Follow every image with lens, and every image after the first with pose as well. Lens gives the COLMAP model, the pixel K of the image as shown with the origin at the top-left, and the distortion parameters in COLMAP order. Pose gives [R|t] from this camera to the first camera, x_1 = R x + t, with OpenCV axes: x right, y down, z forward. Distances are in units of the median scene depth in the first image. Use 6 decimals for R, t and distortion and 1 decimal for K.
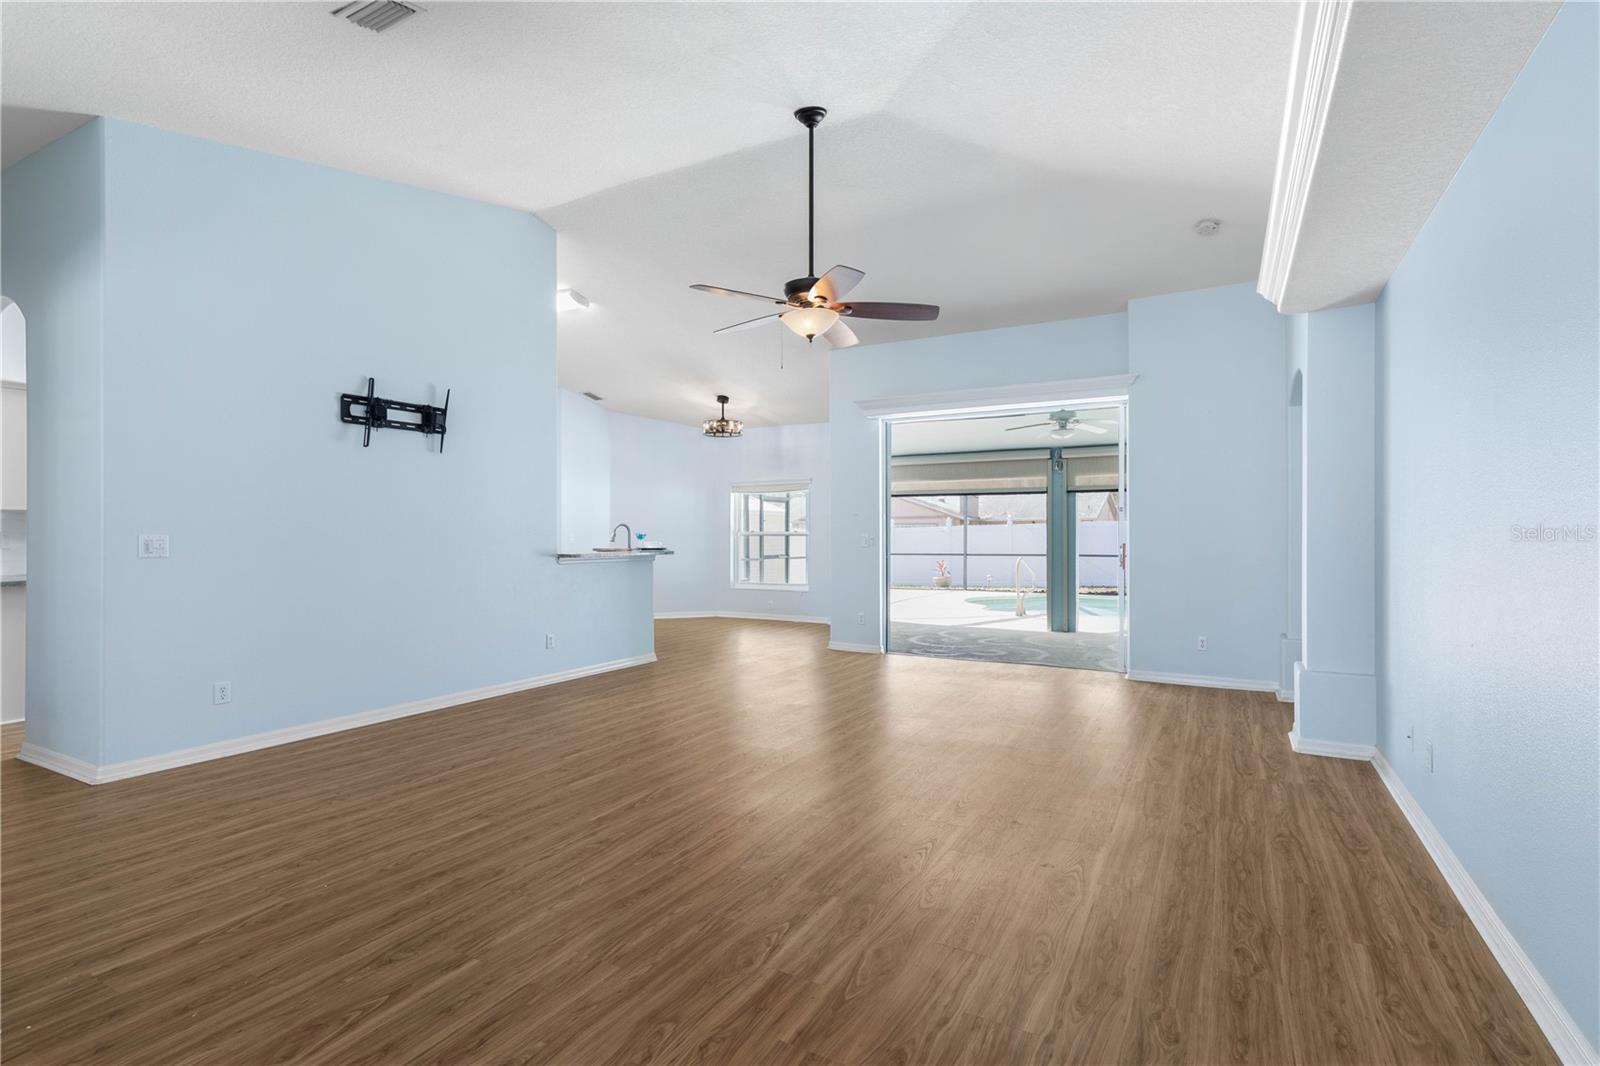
lens RADIAL K [[730.9, 0, 815.0], [0, 730.9, 533.8], [0, 0, 1]] dist [0.006908, -0.001494]
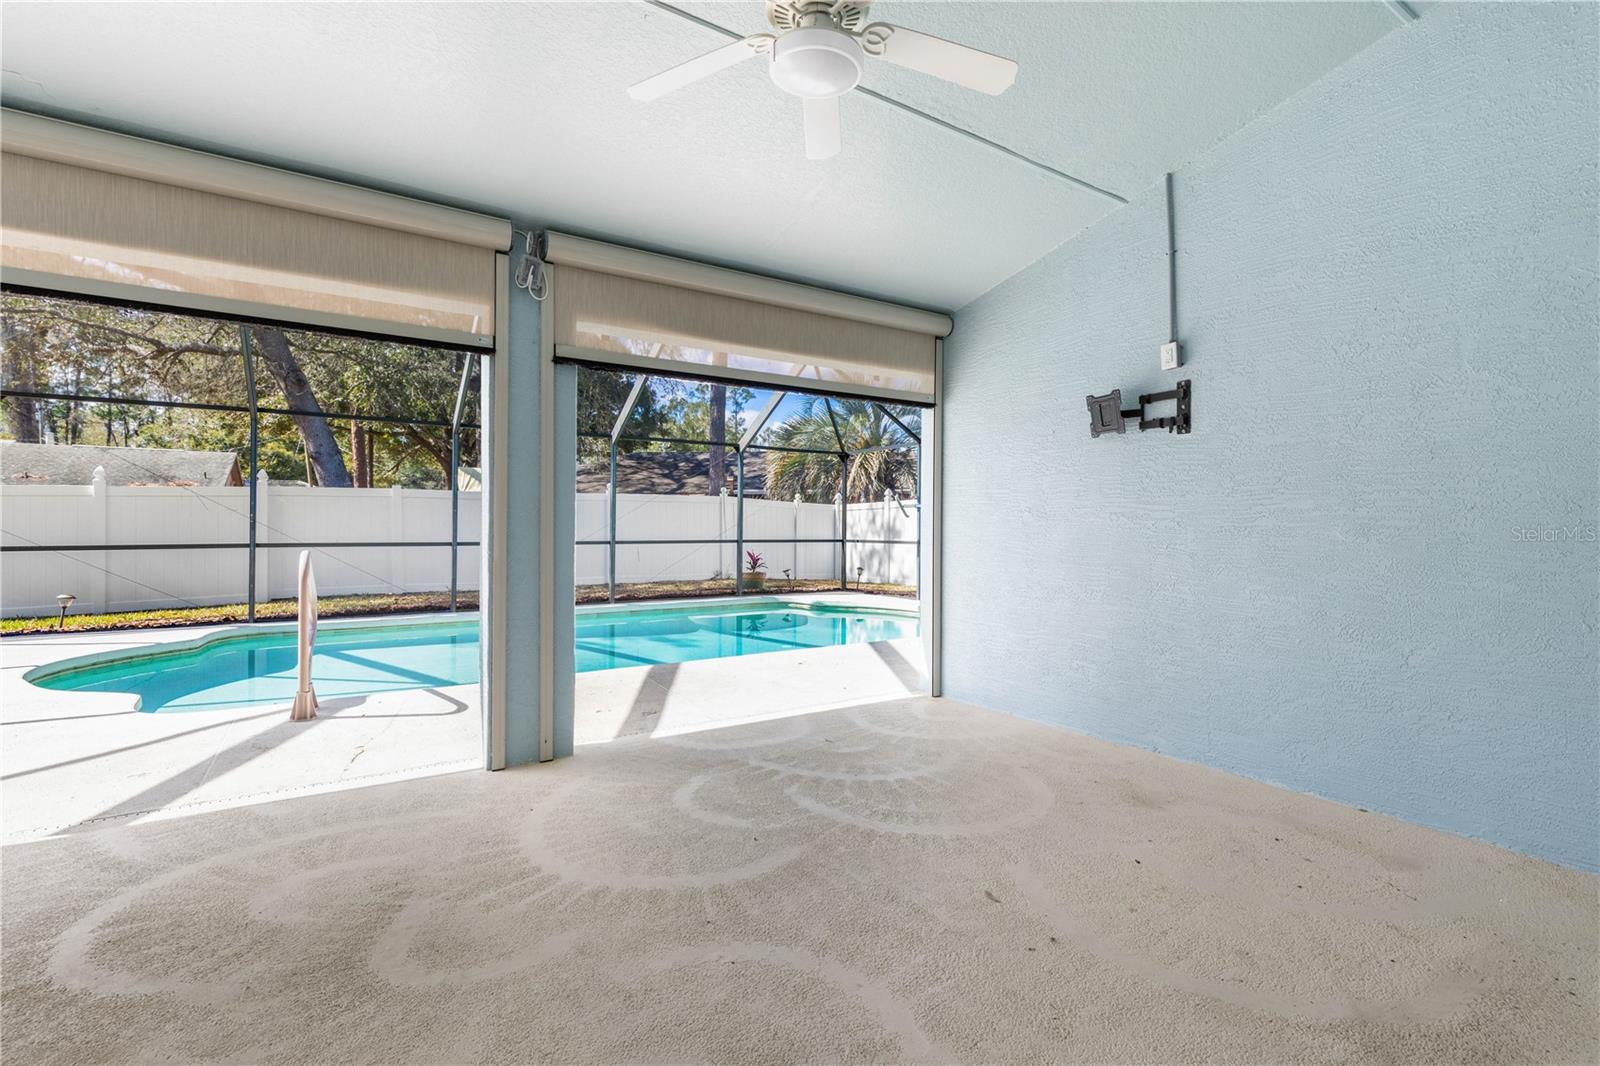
lens RADIAL K [[730.9, 0, 787.4], [0, 730.9, 526.6], [0, 0, 1]] dist [0.006908, -0.001494]
pose [[0.469683, 0.001351, 0.882834, 0.118414], [-0.008527, 0.999959, 0.003006, 0.025706], [-0.882794, -0.008940, 0.469675, 0.973975]]
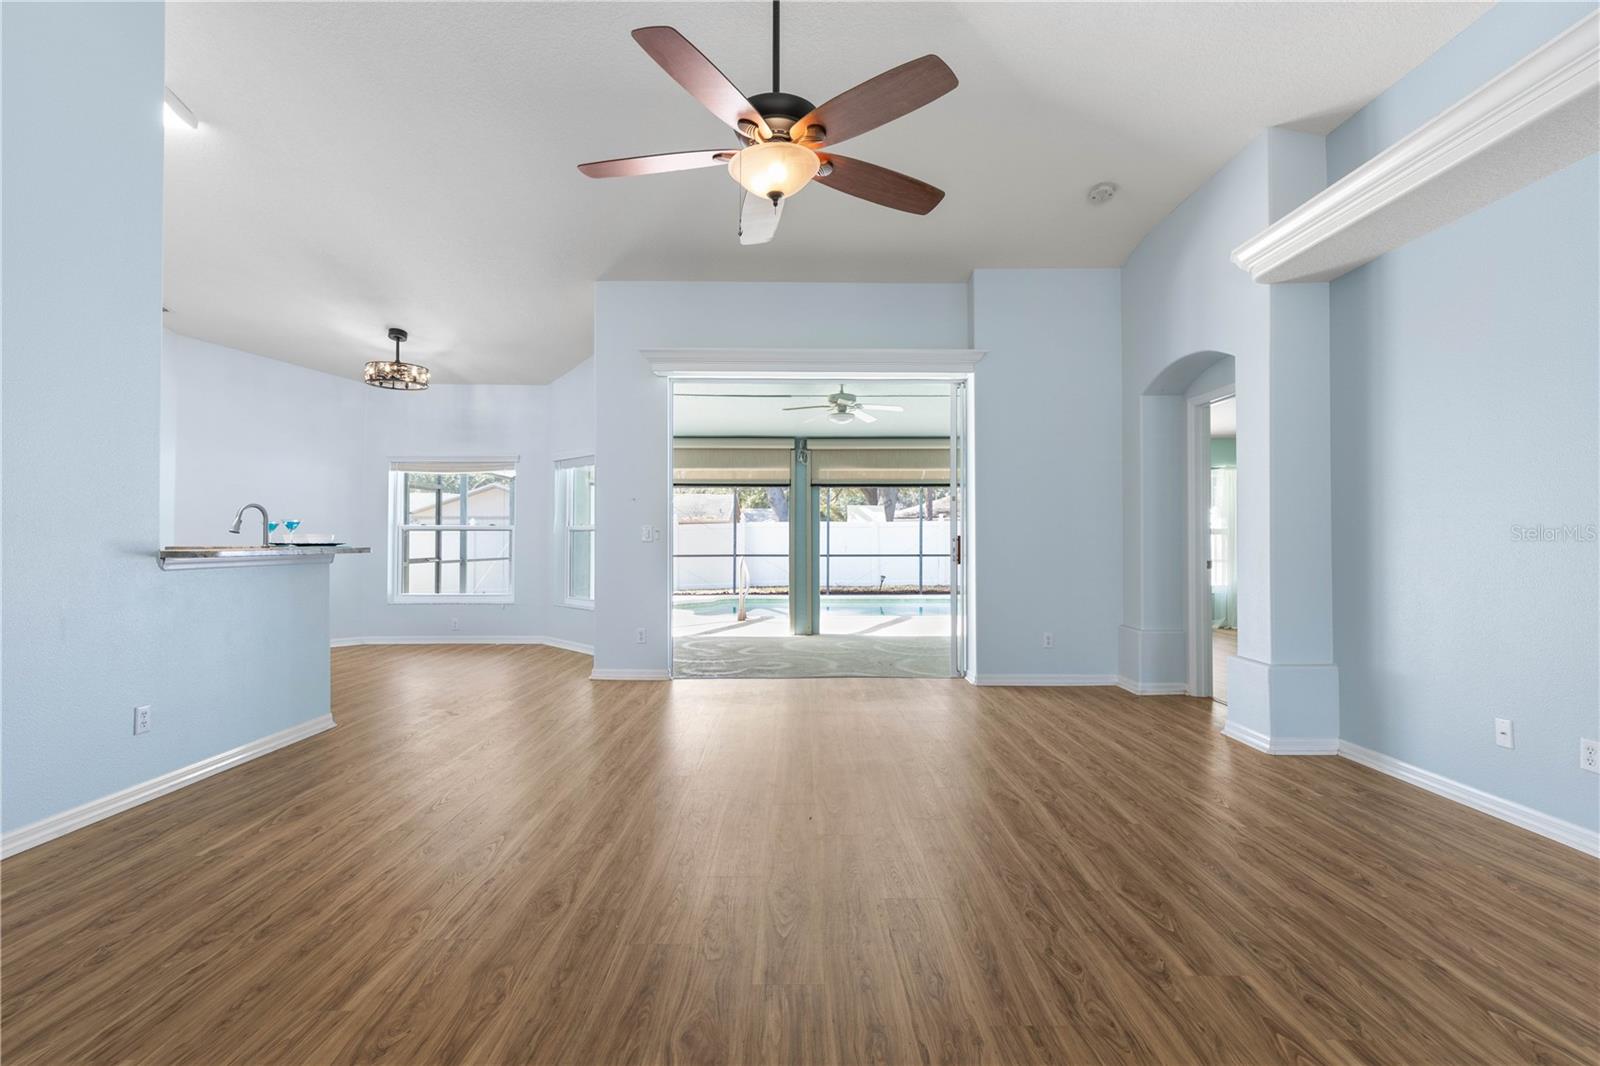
lens RADIAL K [[730.9, 0, 794.9], [0, 730.9, 529.9], [0, 0, 1]] dist [0.006908, -0.001494]
pose [[0.873876, 0.007505, 0.486092, -0.168829], [-0.001919, 0.999926, -0.011990, 0.014324], [-0.486146, 0.009545, 0.873826, 0.254721]]
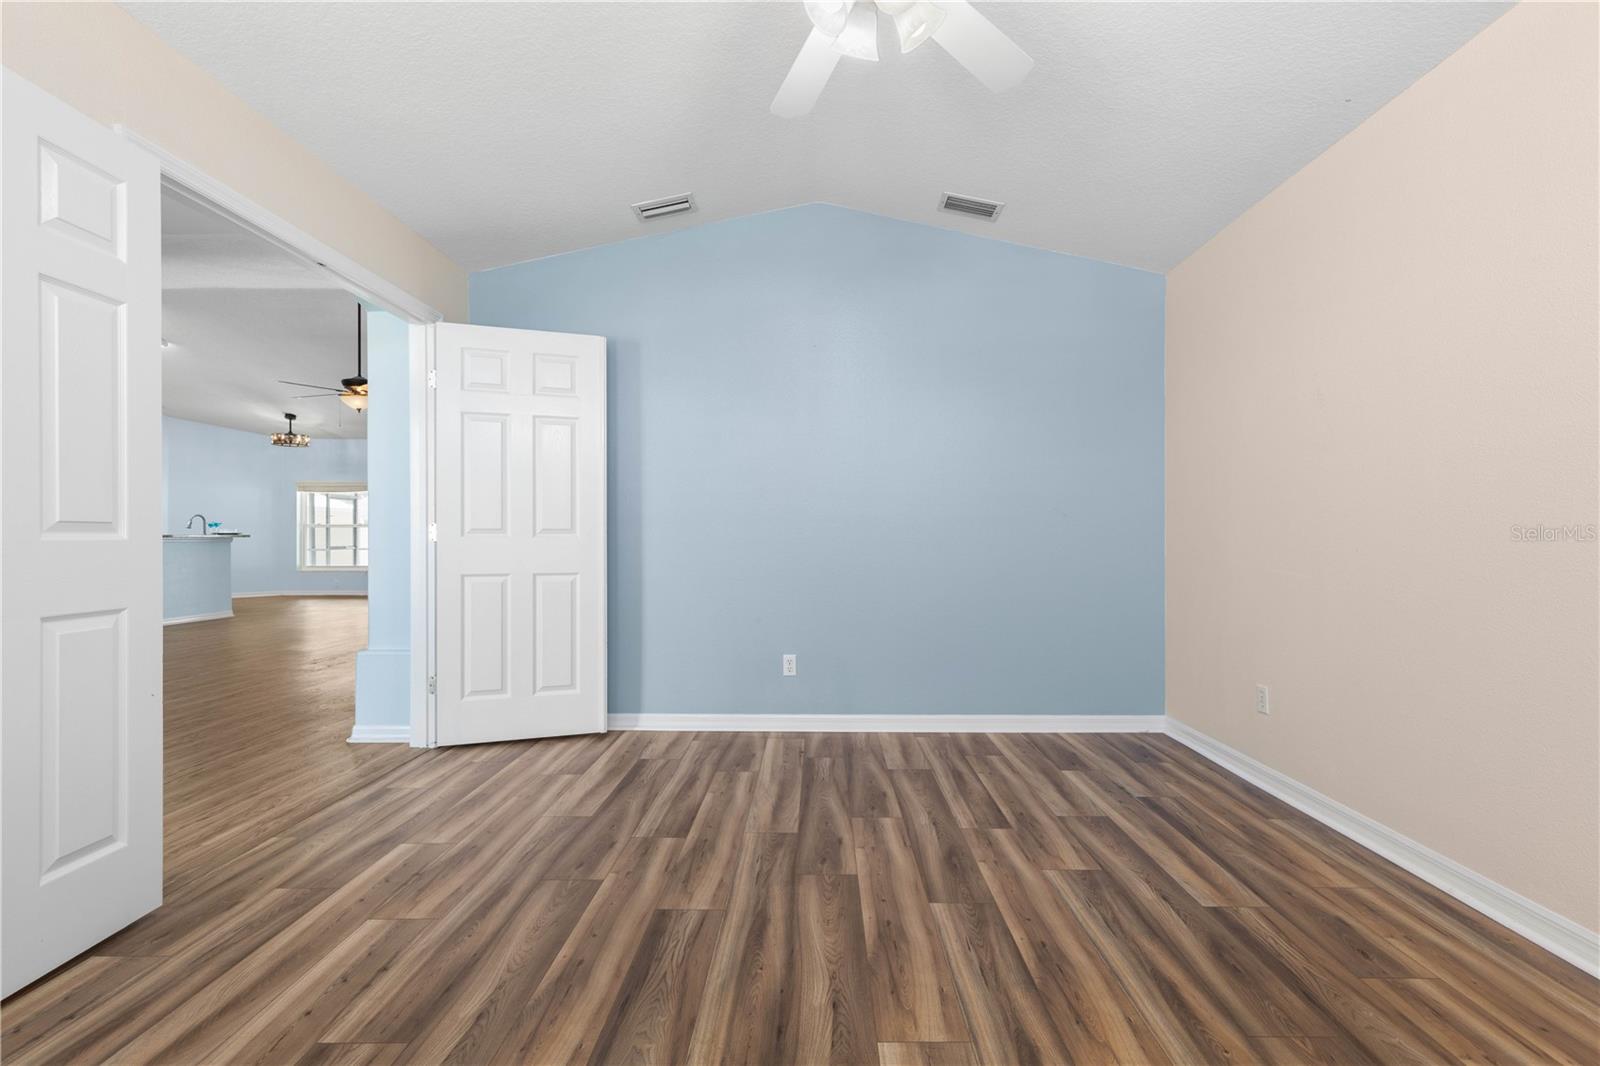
lens RADIAL K [[730.9, 0, 810.0], [0, 730.9, 528.1], [0, 0, 1]] dist [0.006908, -0.001494]
pose [[0.873928, -0.000863, 0.486054, 0.050755], [0.005901, 0.999944, -0.008834, 0.028040], [-0.486019, 0.010588, 0.873884, -0.657250]]
